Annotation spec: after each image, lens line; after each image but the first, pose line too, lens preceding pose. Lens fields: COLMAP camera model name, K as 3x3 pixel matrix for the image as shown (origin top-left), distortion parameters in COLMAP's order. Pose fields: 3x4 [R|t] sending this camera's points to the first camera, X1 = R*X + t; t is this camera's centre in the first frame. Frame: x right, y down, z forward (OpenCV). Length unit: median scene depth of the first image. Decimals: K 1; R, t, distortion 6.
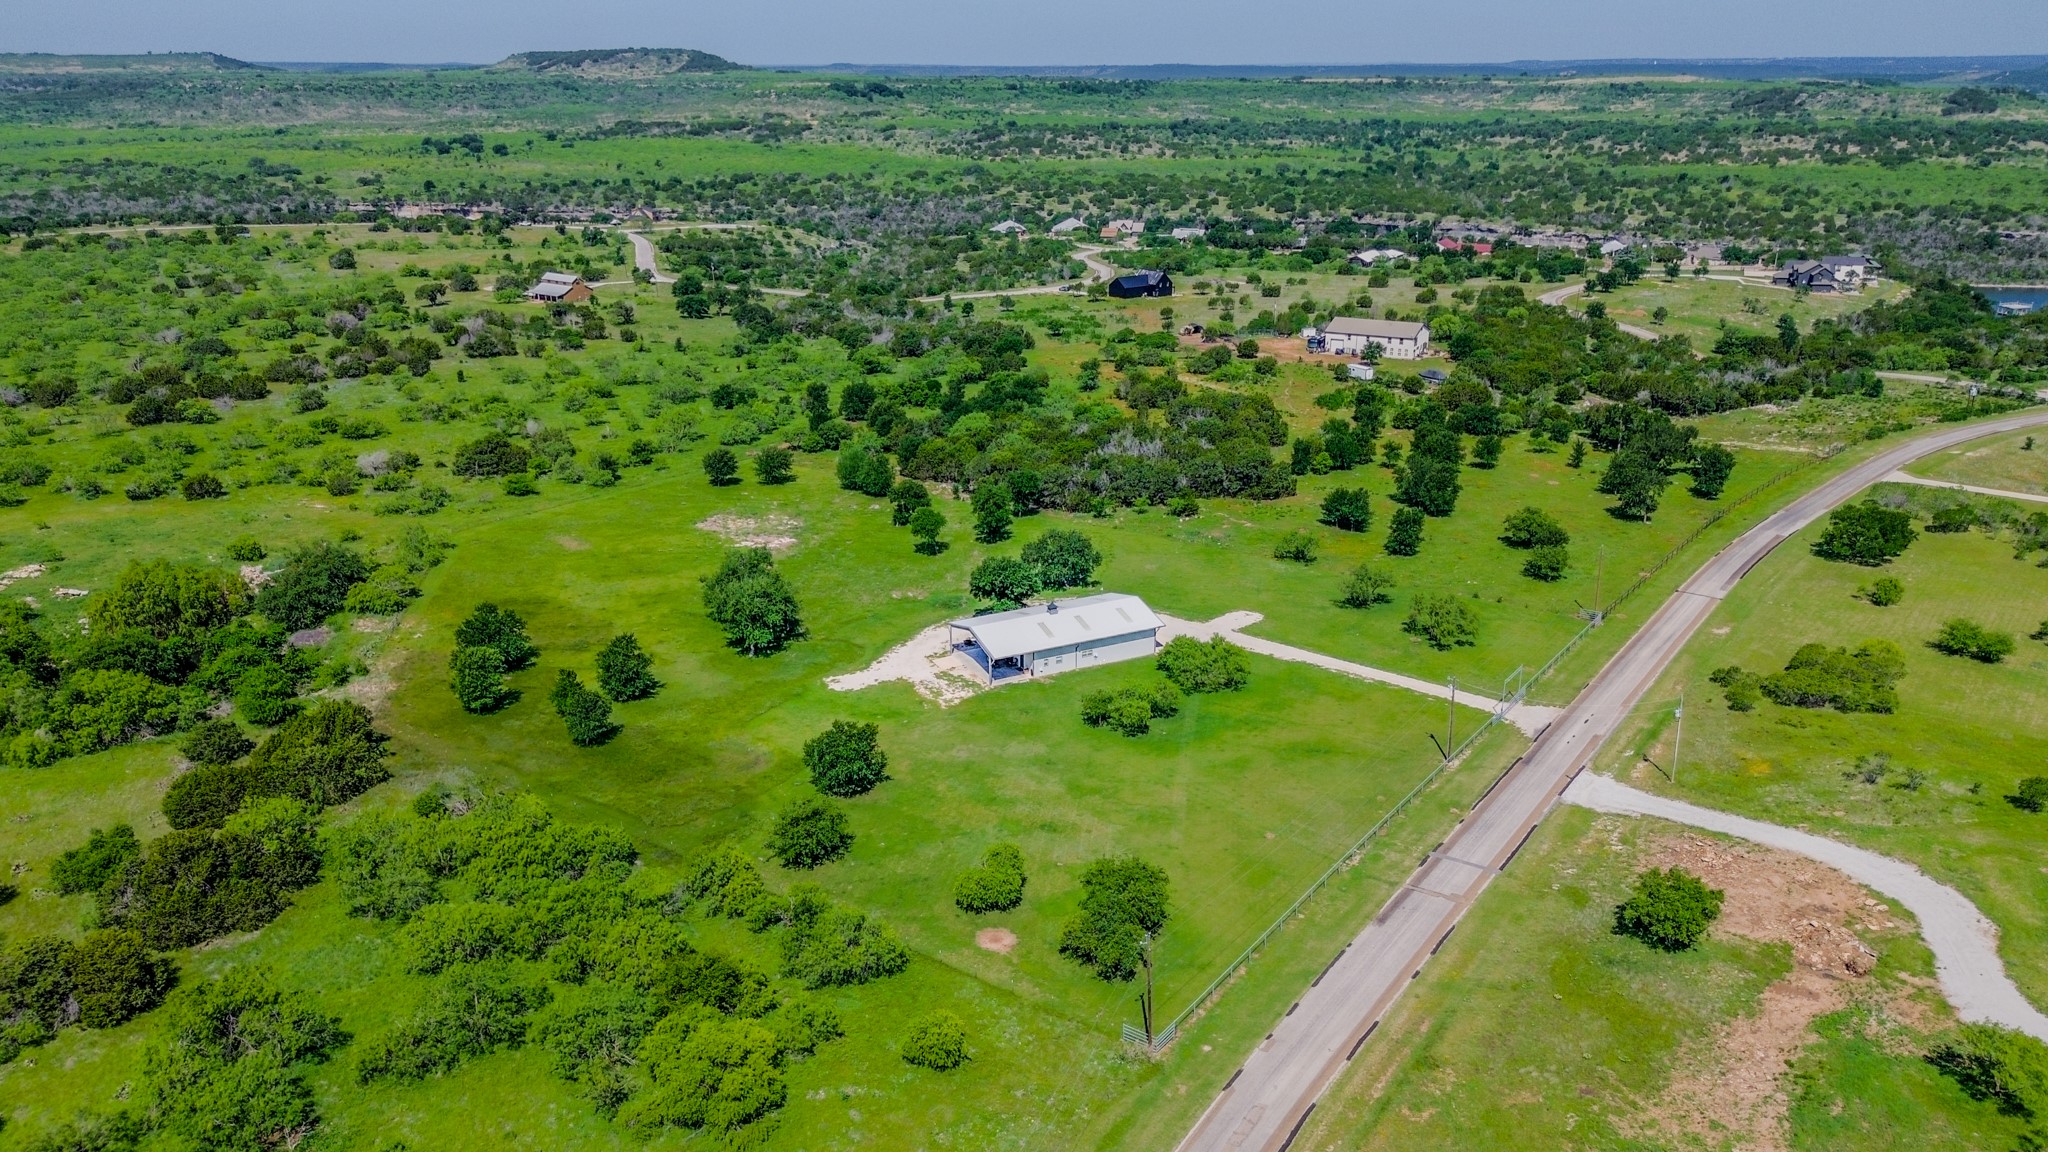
lens RADIAL K [[1459.8, 0, 1030.8], [0, 1459.8, 574.2], [0, 0, 1]] dist [0.065370, -0.060295]
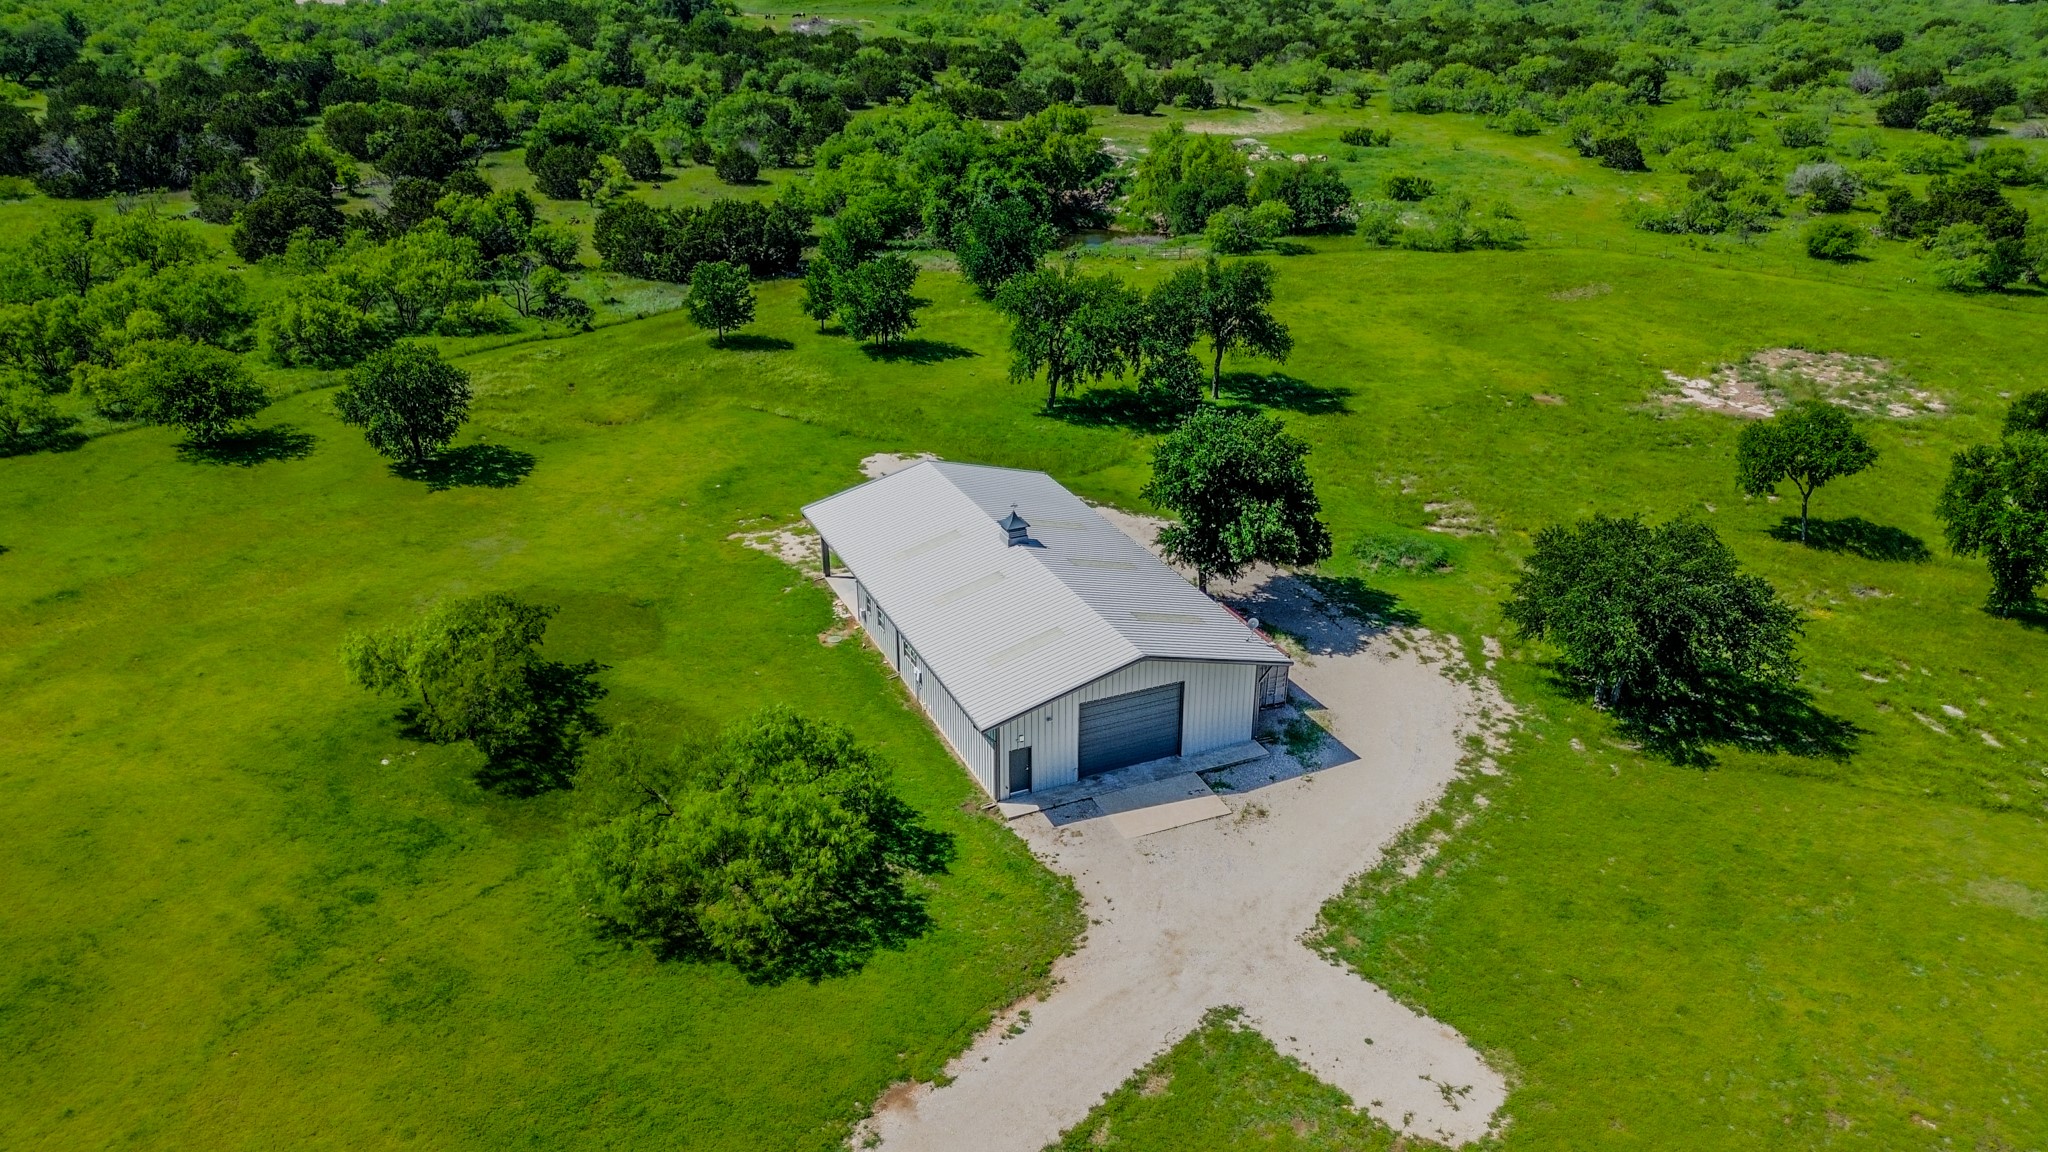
lens RADIAL K [[1459.8, 0, 1030.8], [0, 1459.8, 574.2], [0, 0, 1]] dist [0.065370, -0.060295]
pose [[-0.056965, 0.413015, -0.908941, 0.105770], [-0.327677, 0.852252, 0.407792, -0.035282], [0.943071, 0.321069, 0.086787, 0.296599]]
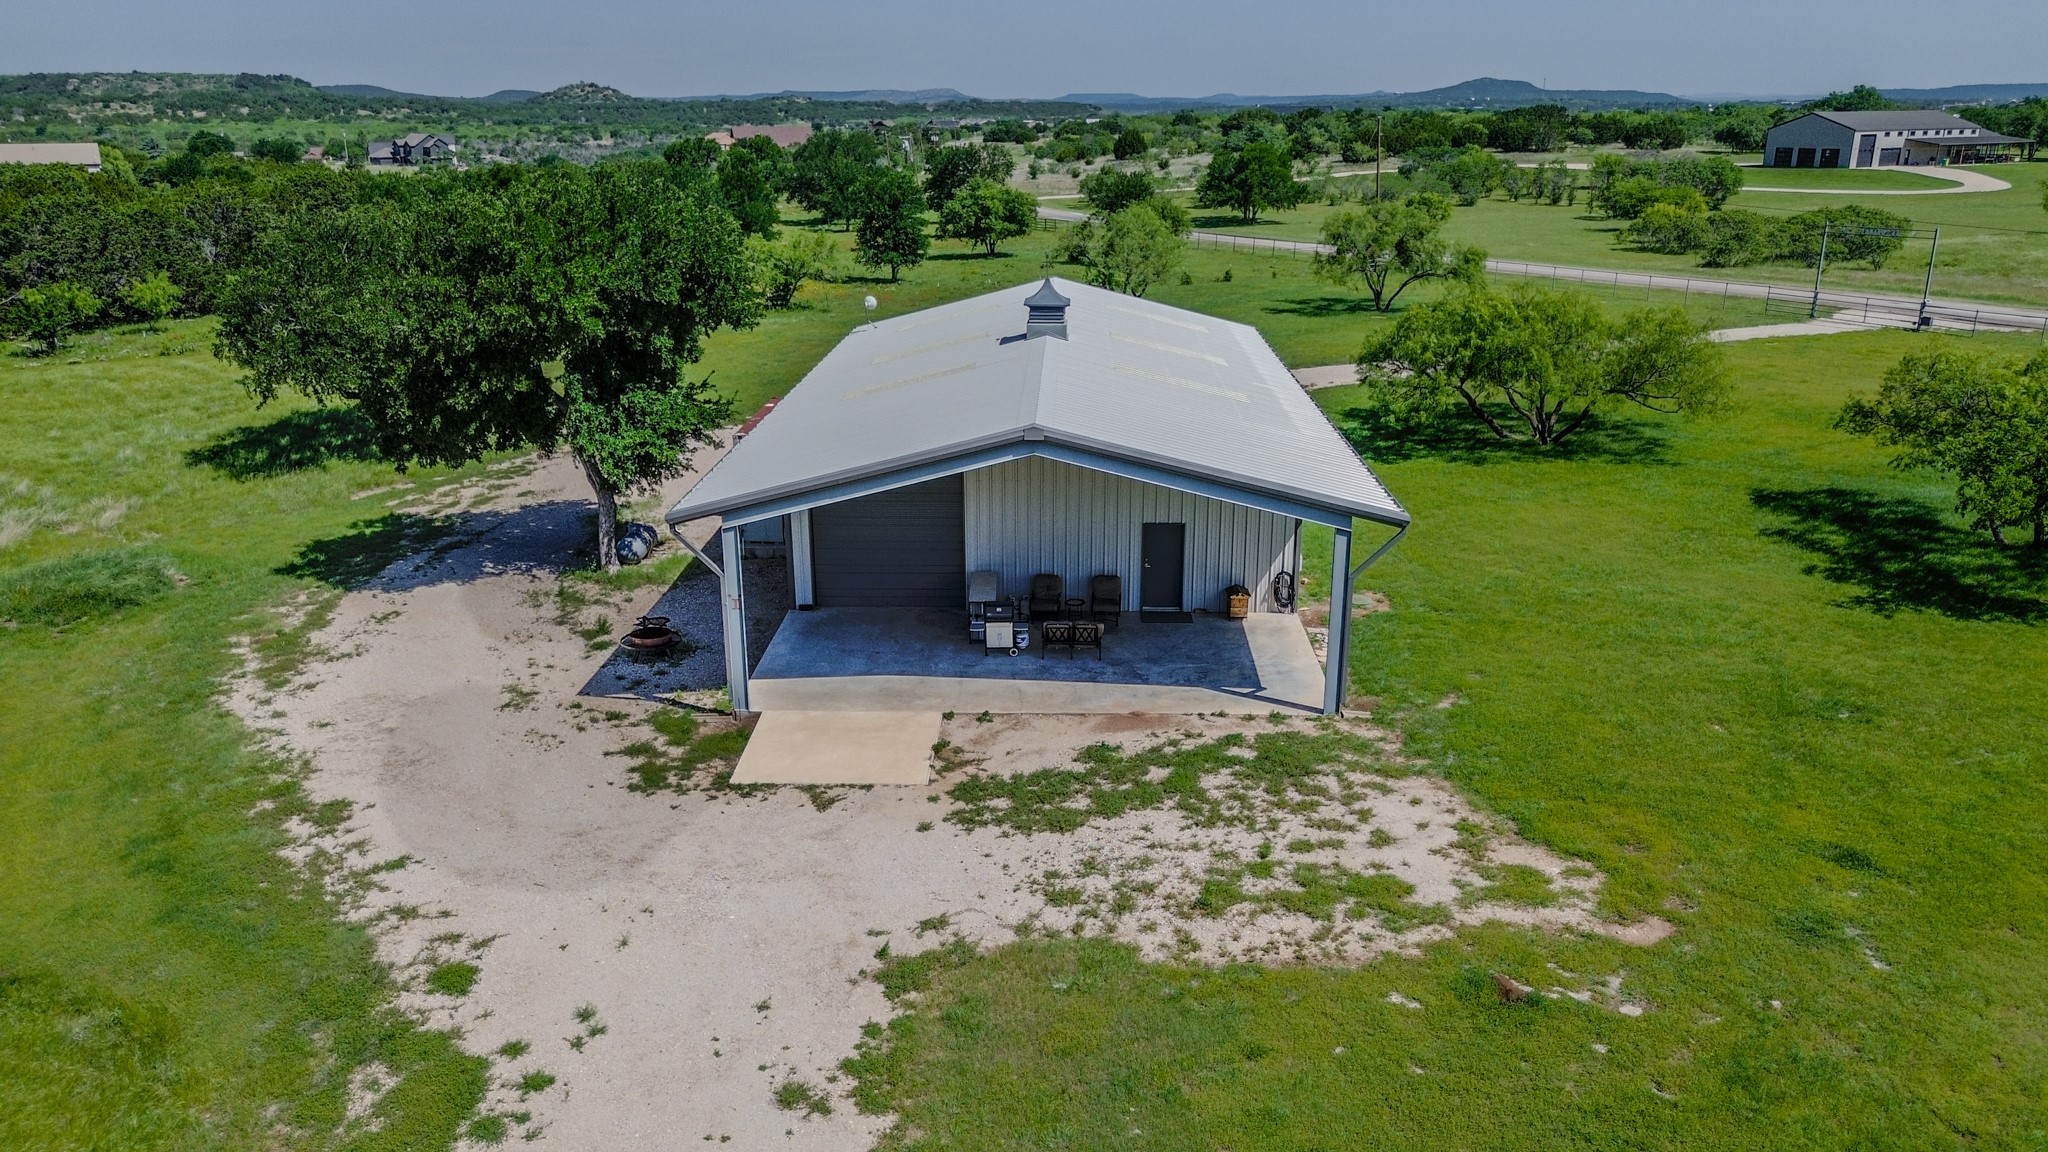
lens RADIAL K [[1459.8, 0, 1030.8], [0, 1459.8, 574.2], [0, 0, 1]] dist [0.065370, -0.060295]
pose [[0.488186, -0.265954, 0.831230, -0.050105], [0.288113, 0.948153, 0.134153, 0.009017], [-0.823812, 0.173996, 0.539499, 0.273149]]
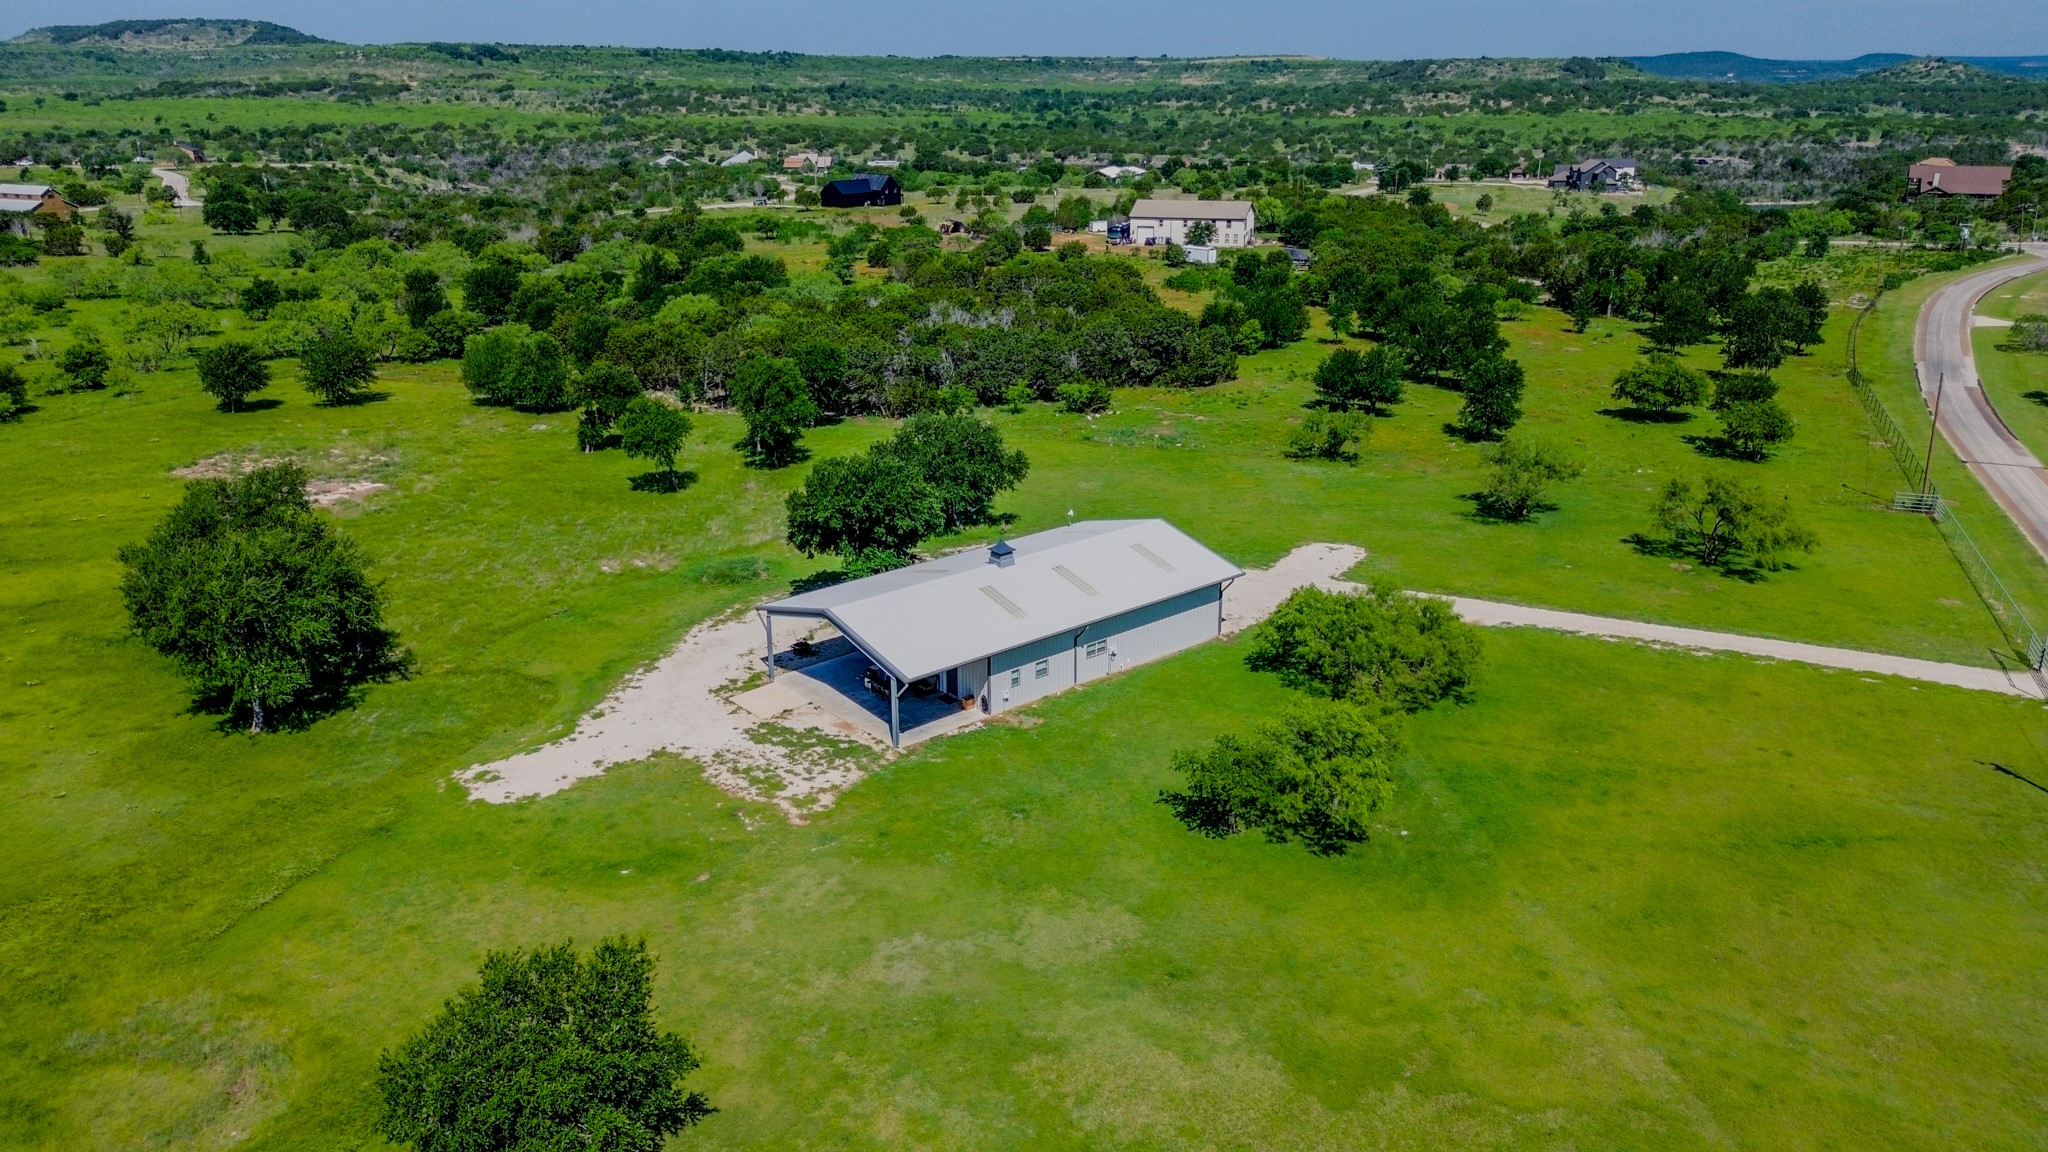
lens RADIAL K [[1459.8, 0, 1030.8], [0, 1459.8, 574.2], [0, 0, 1]] dist [0.065370, -0.060295]
pose [[0.971992, -0.075601, 0.222521, -0.022642], [0.076186, 0.997076, 0.005968, 0.008373], [-0.222321, 0.011152, 0.974910, 0.173627]]
